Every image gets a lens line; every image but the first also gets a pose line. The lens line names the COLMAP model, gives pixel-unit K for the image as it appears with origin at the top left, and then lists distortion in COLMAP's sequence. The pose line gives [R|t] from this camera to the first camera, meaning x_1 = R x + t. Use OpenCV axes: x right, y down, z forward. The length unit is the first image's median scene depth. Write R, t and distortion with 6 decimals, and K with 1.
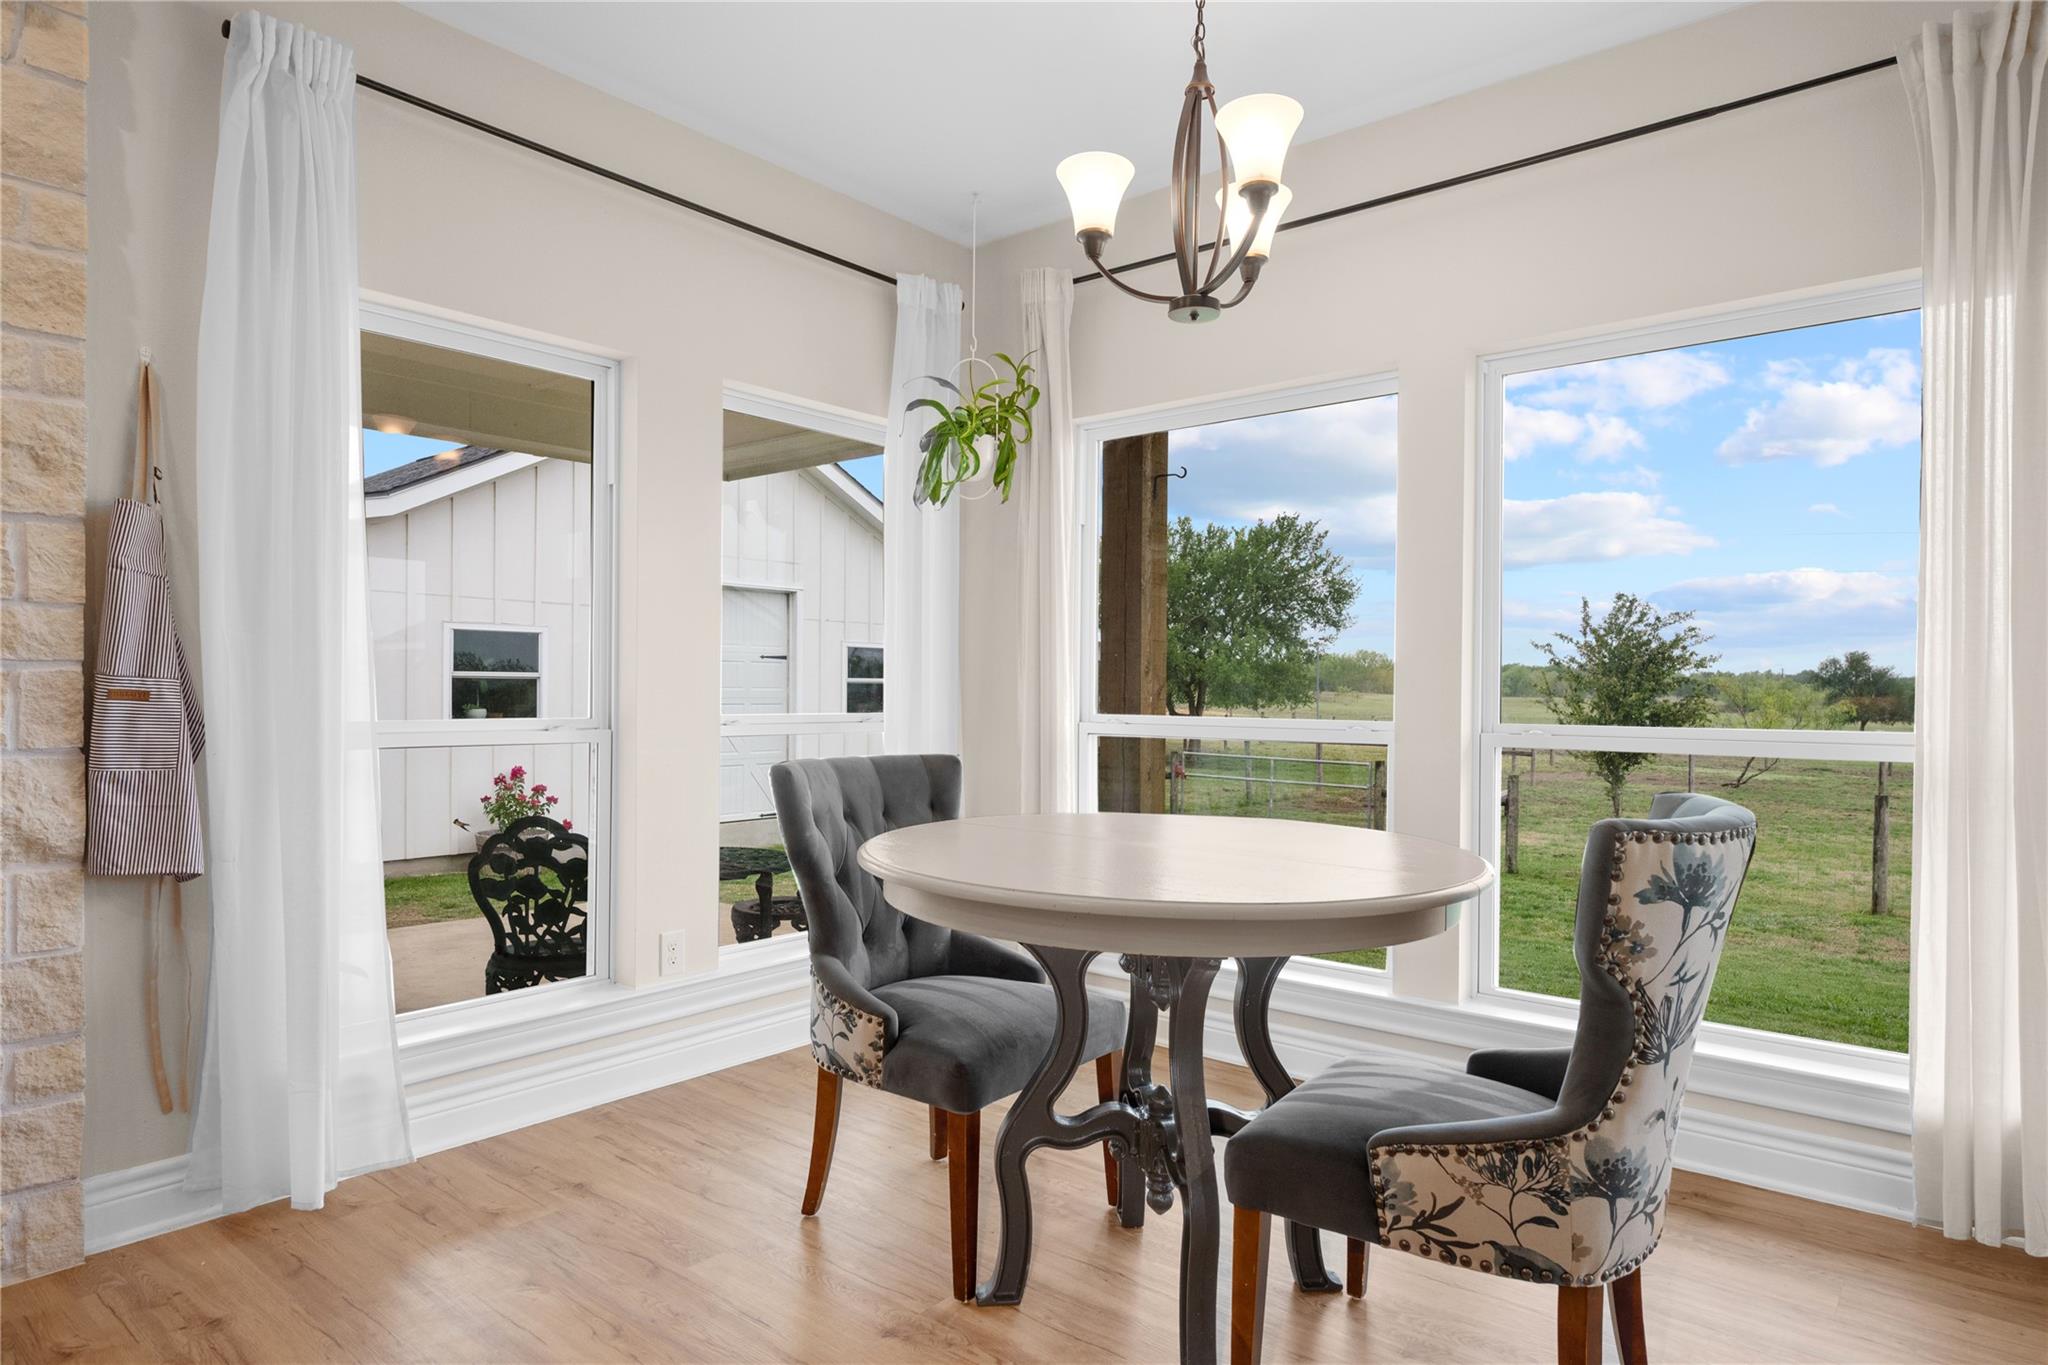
lens RADIAL K [[1184.2, 0, 1028.6], [0, 1184.2, 683.7], [0, 0, 1]] dist [-0.000818, 0.000785]
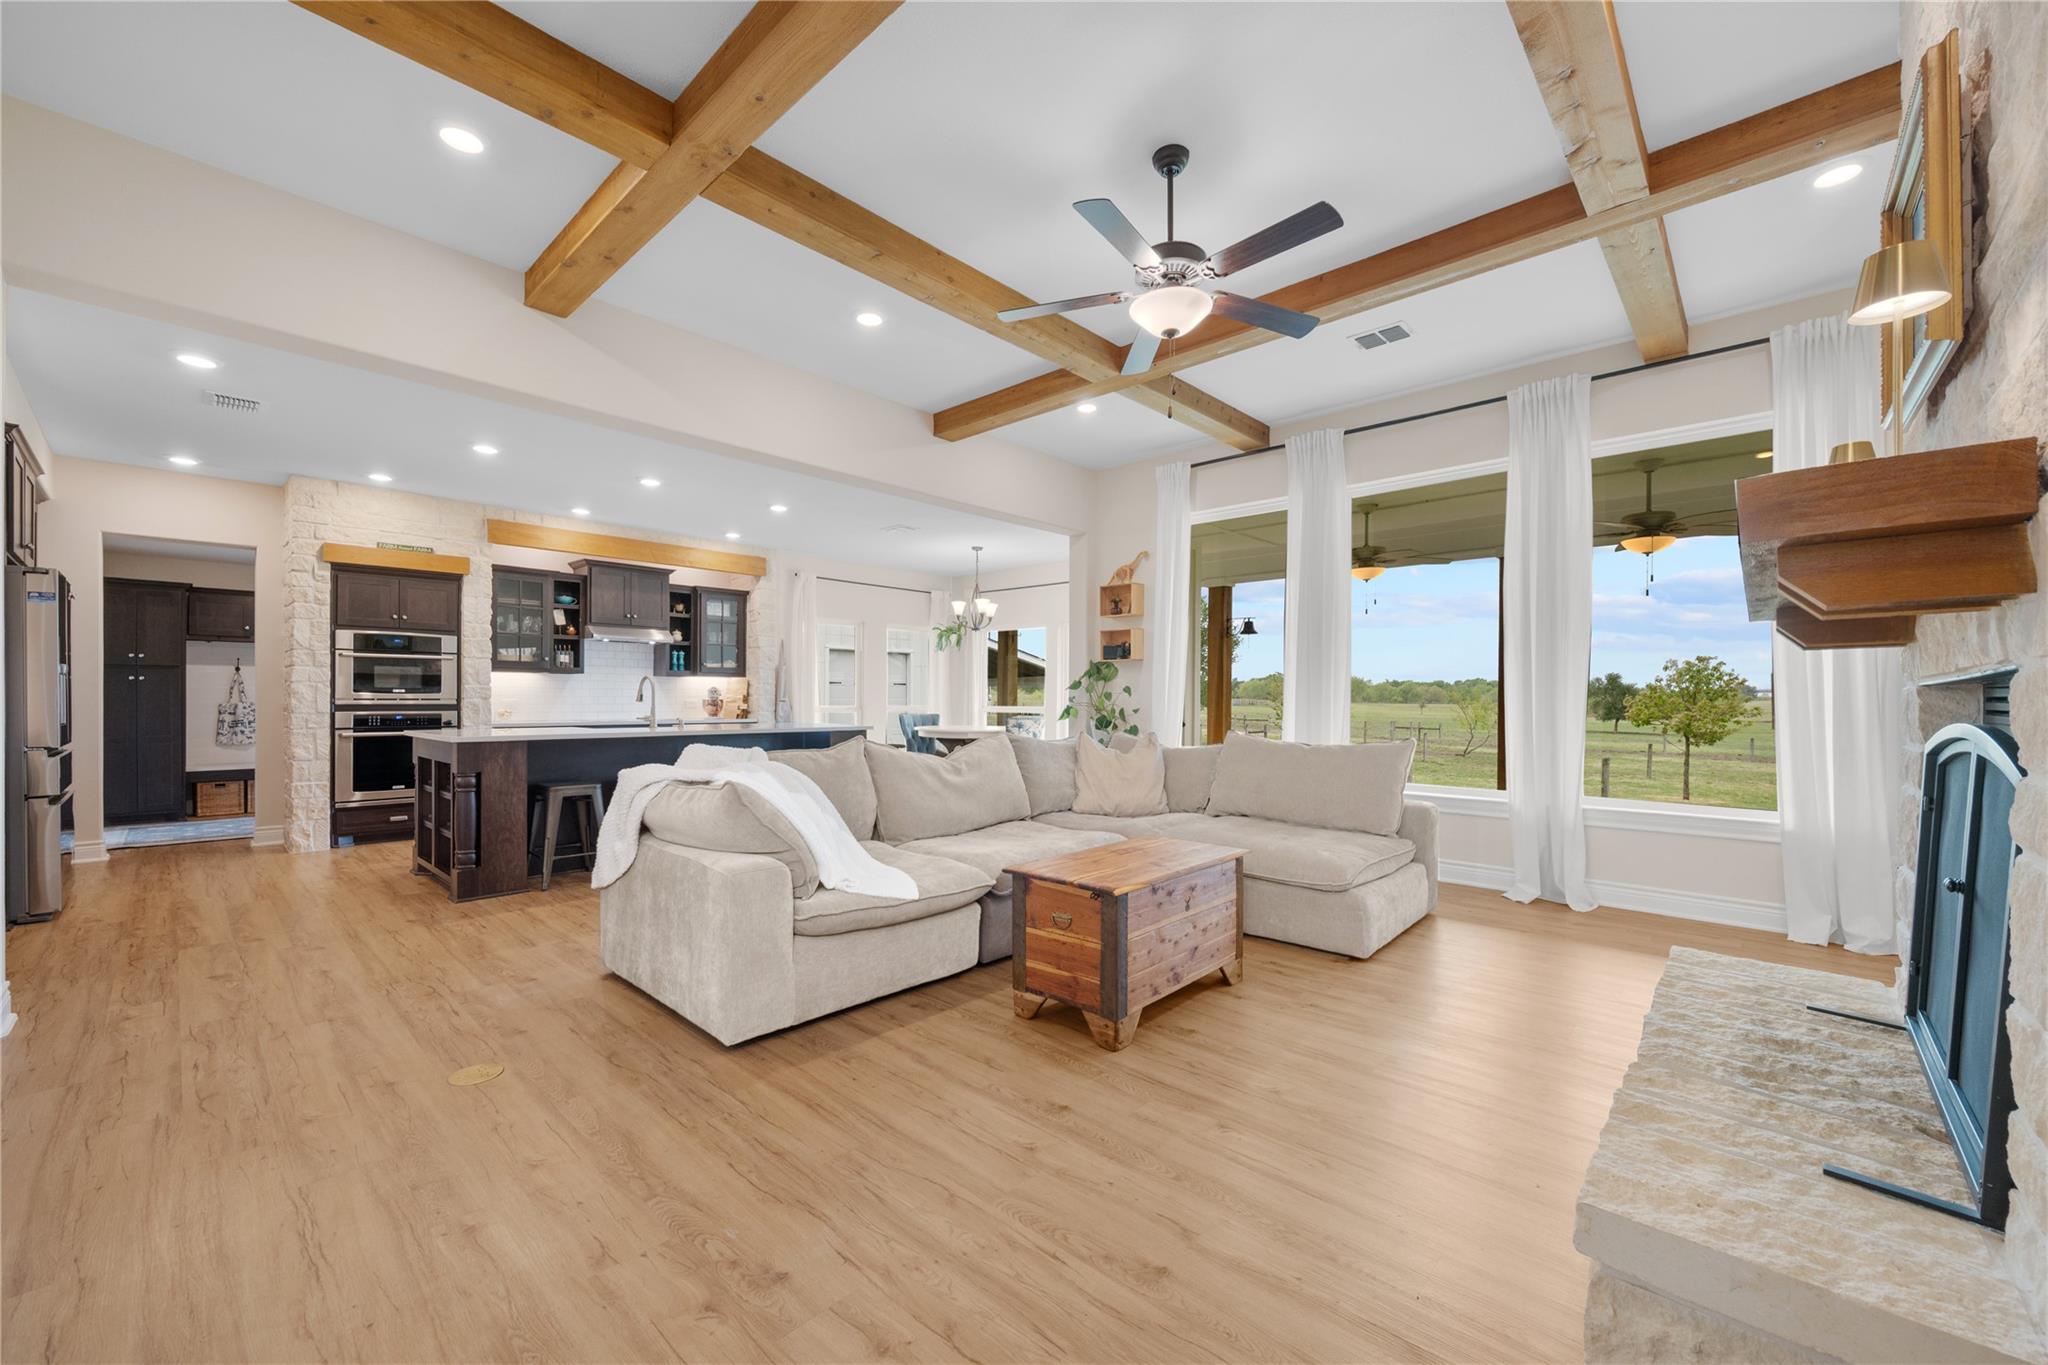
lens RADIAL K [[804.2, 0, 1018.0], [0, 804.2, 699.4], [0, 0, 1]] dist [-0.003321, 0.000333]
pose [[0.997781, -0.003227, -0.066498, 0.516153], [0.003549, 0.999983, 0.004722, -0.011464], [0.066481, -0.004947, 0.997775, -2.384162]]
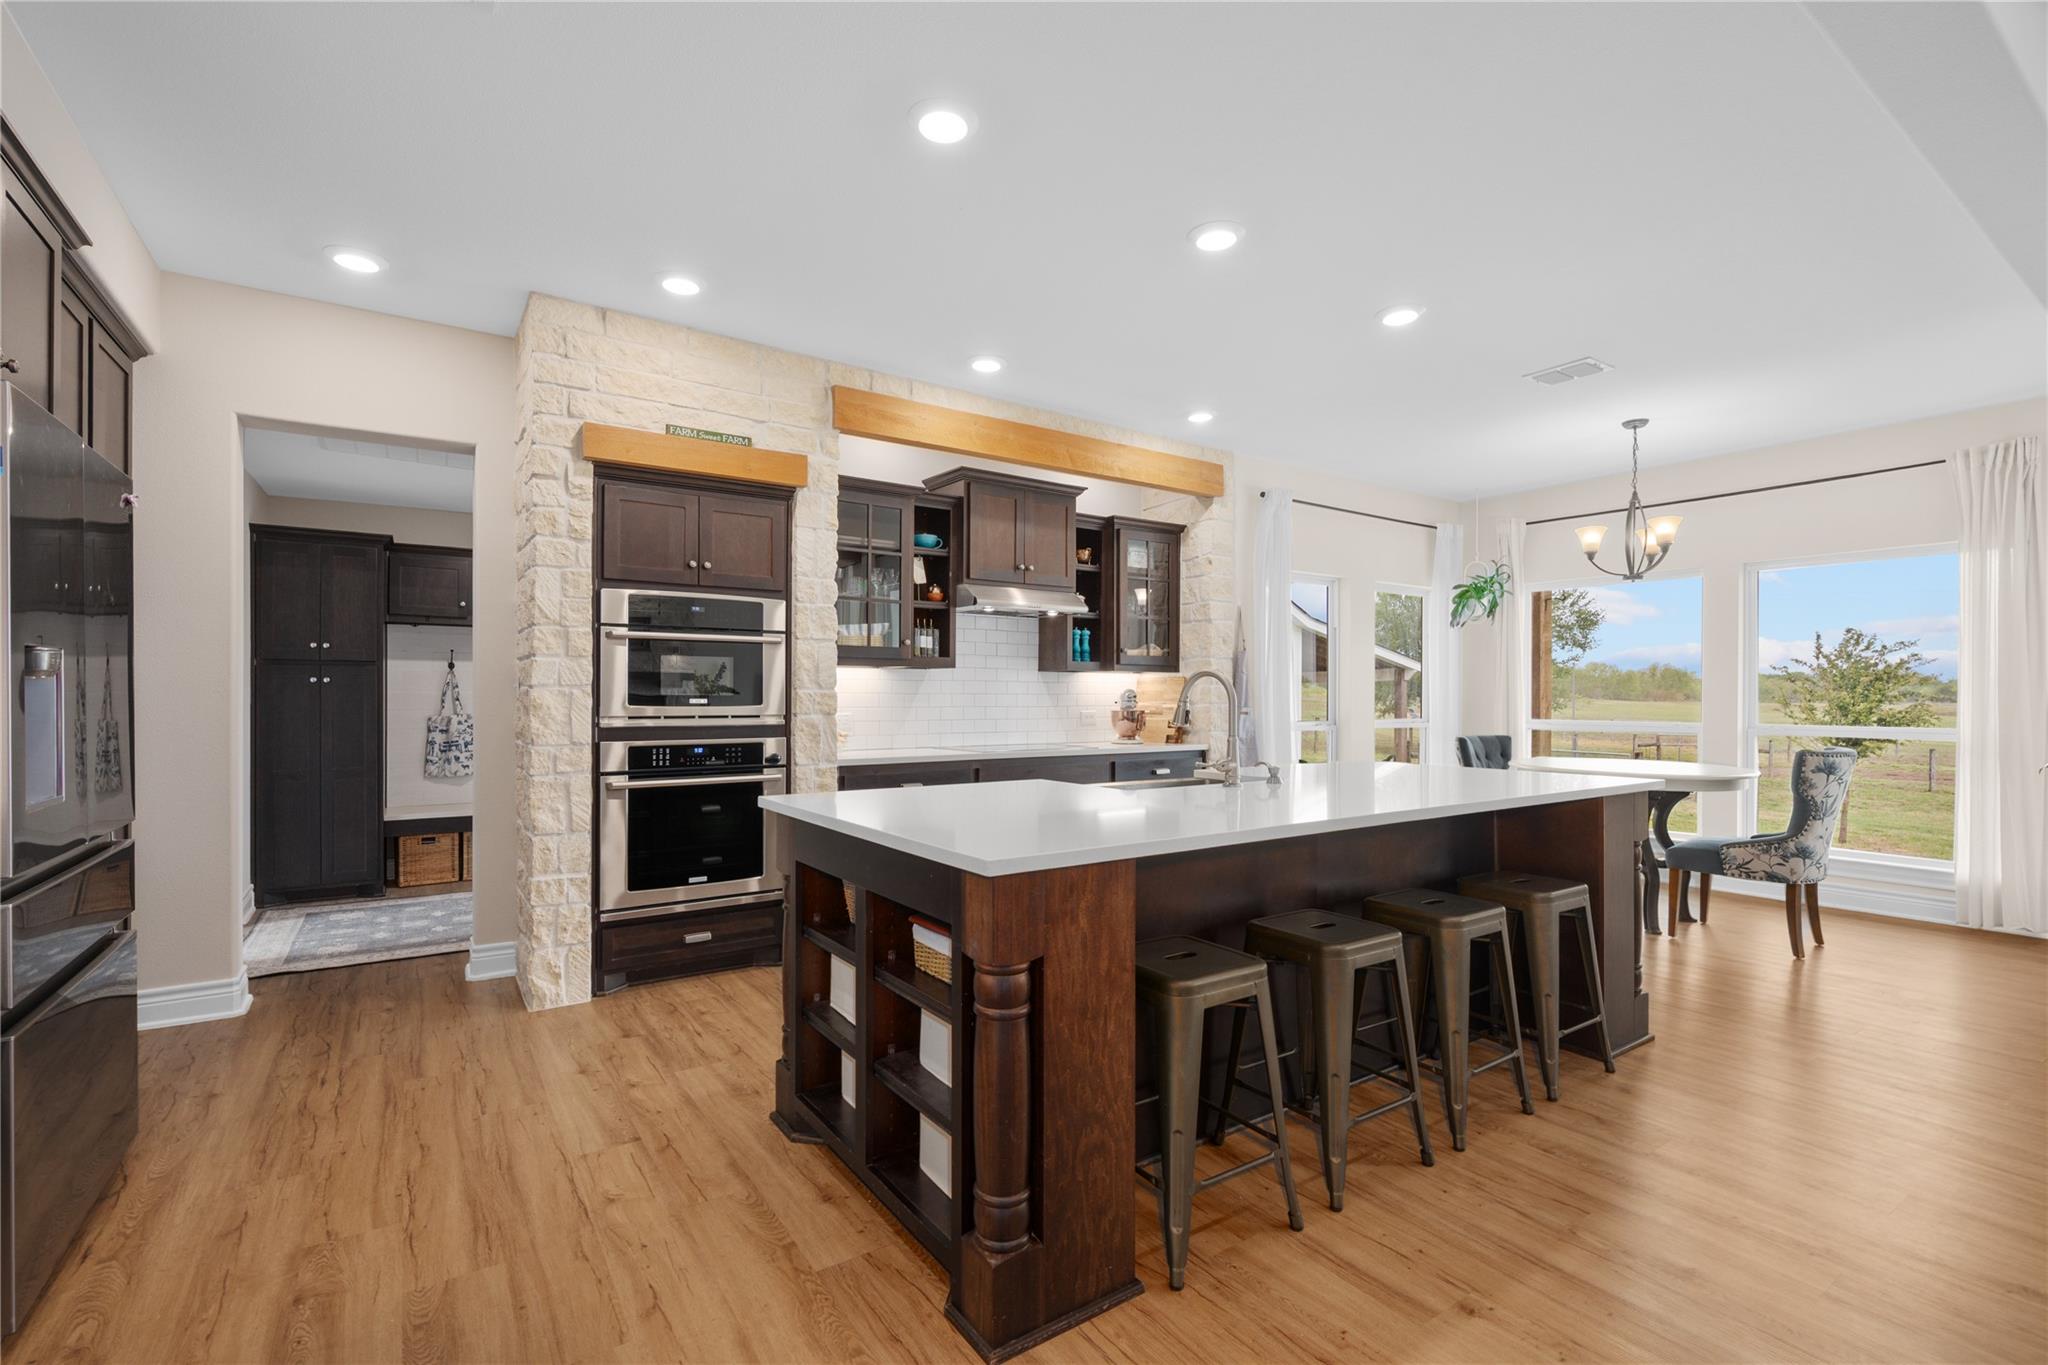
lens RADIAL K [[911.7, 0, 1014.8], [0, 911.7, 694.6], [0, 0, 1]] dist [-0.001859, -0.001868]
pose [[0.958240, -0.005504, -0.285912, -0.591791], [0.005803, 0.999983, 0.000200, -0.041093], [0.285906, -0.001851, 0.958256, -1.365355]]
